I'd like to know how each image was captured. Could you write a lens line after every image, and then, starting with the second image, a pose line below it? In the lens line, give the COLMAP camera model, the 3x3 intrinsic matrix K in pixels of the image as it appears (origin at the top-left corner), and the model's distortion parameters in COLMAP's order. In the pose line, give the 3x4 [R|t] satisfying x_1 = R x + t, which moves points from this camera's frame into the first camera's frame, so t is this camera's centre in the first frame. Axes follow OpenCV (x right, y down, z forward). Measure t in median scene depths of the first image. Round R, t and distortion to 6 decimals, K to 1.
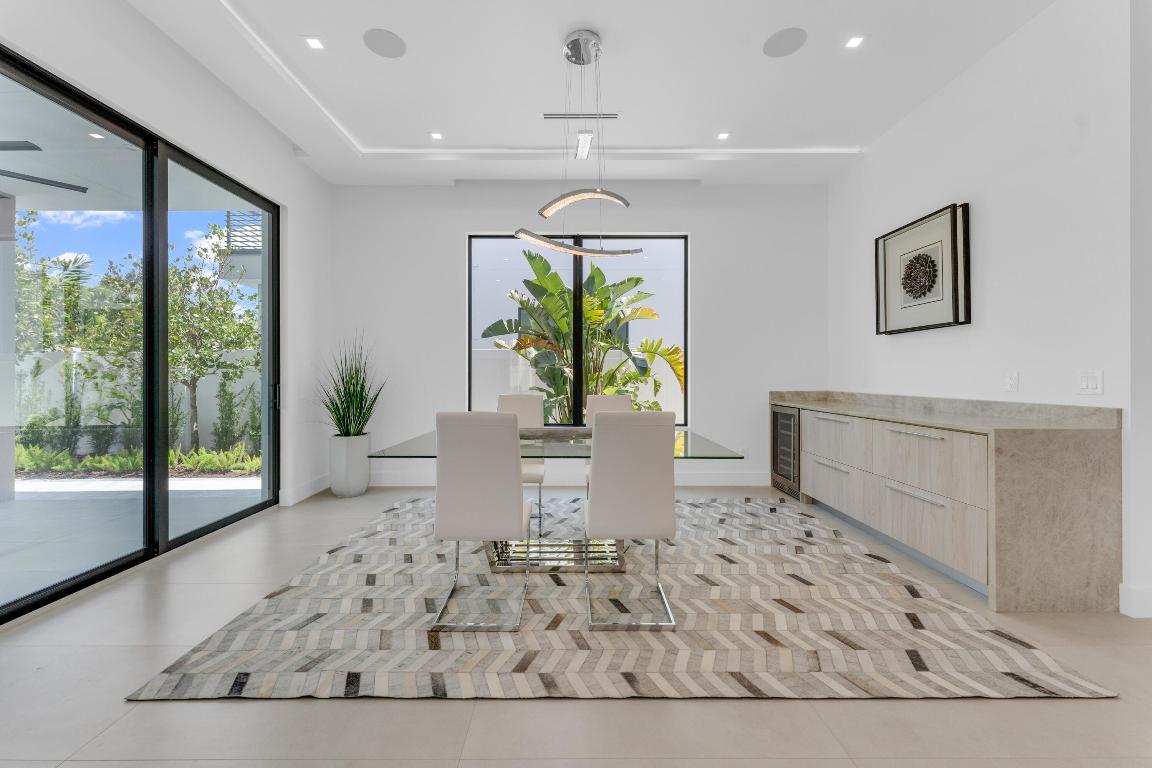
lens RADIAL K [[466.7, 0, 570.2], [0, 466.7, 374.7], [0, 0, 1]] dist [0.002144, 0.000399]
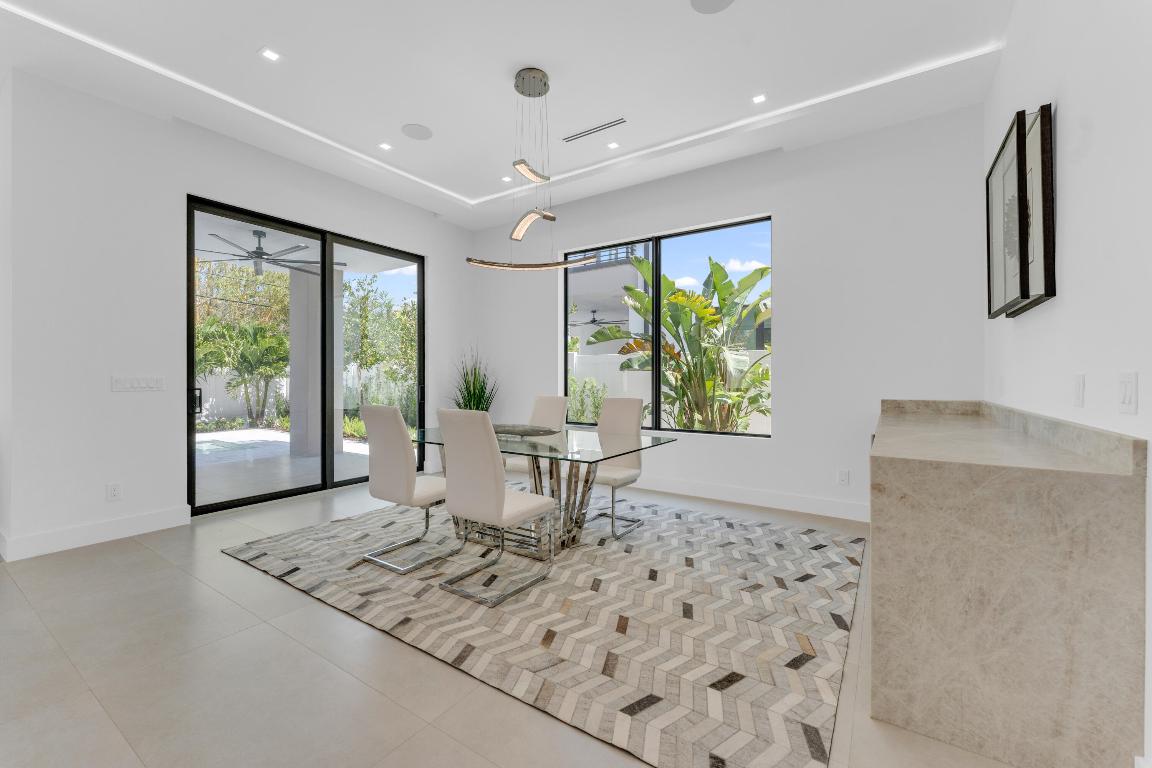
lens RADIAL K [[470.3, 0, 570.5], [0, 470.3, 378.5], [0, 0, 1]] dist [0.000986, -0.000459]
pose [[0.826690, 0.001551, -0.562655, 0.720295], [-0.000525, 0.999998, 0.001985, -0.000833], [0.562657, -0.001345, 0.826689, 0.127619]]
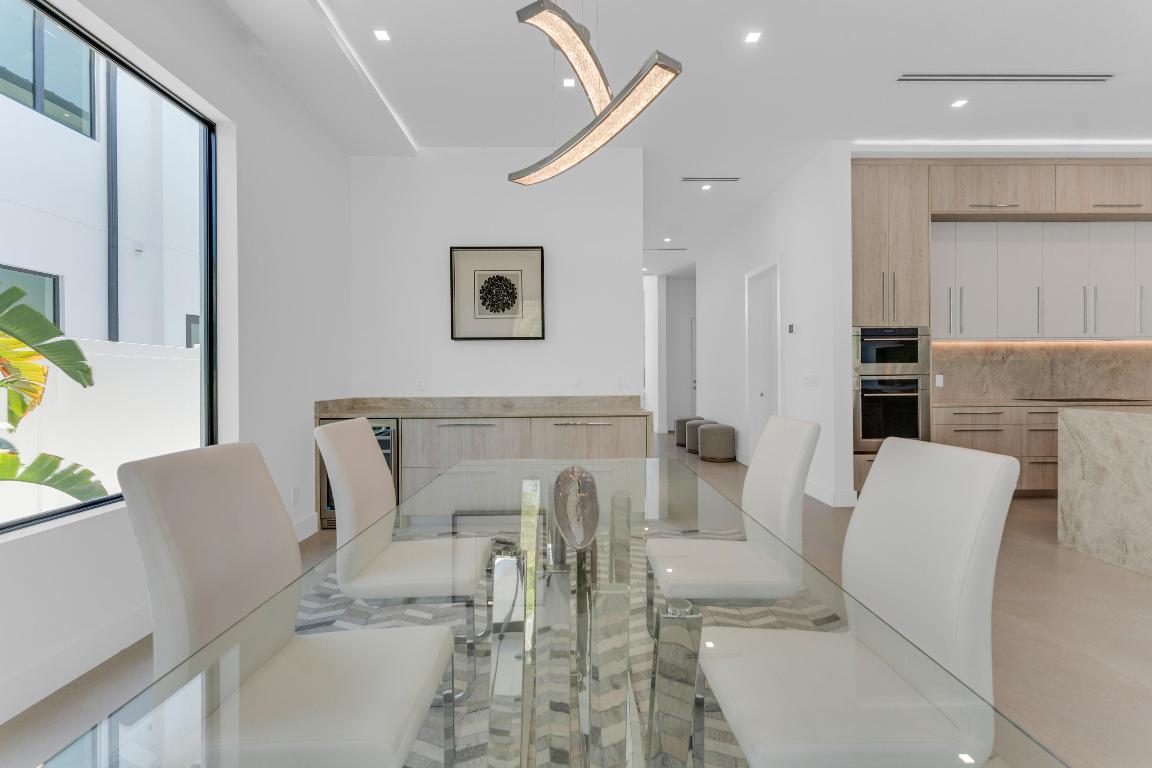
lens RADIAL K [[465.1, 0, 572.0], [0, 465.1, 382.1], [0, 0, 1]] dist [0.001627, -0.000068]
pose [[-0.012533, -0.008444, 0.999886, -0.509386], [0.004766, 0.999952, 0.008505, 0.001684], [-0.999910, 0.004872, -0.012492, 1.000430]]
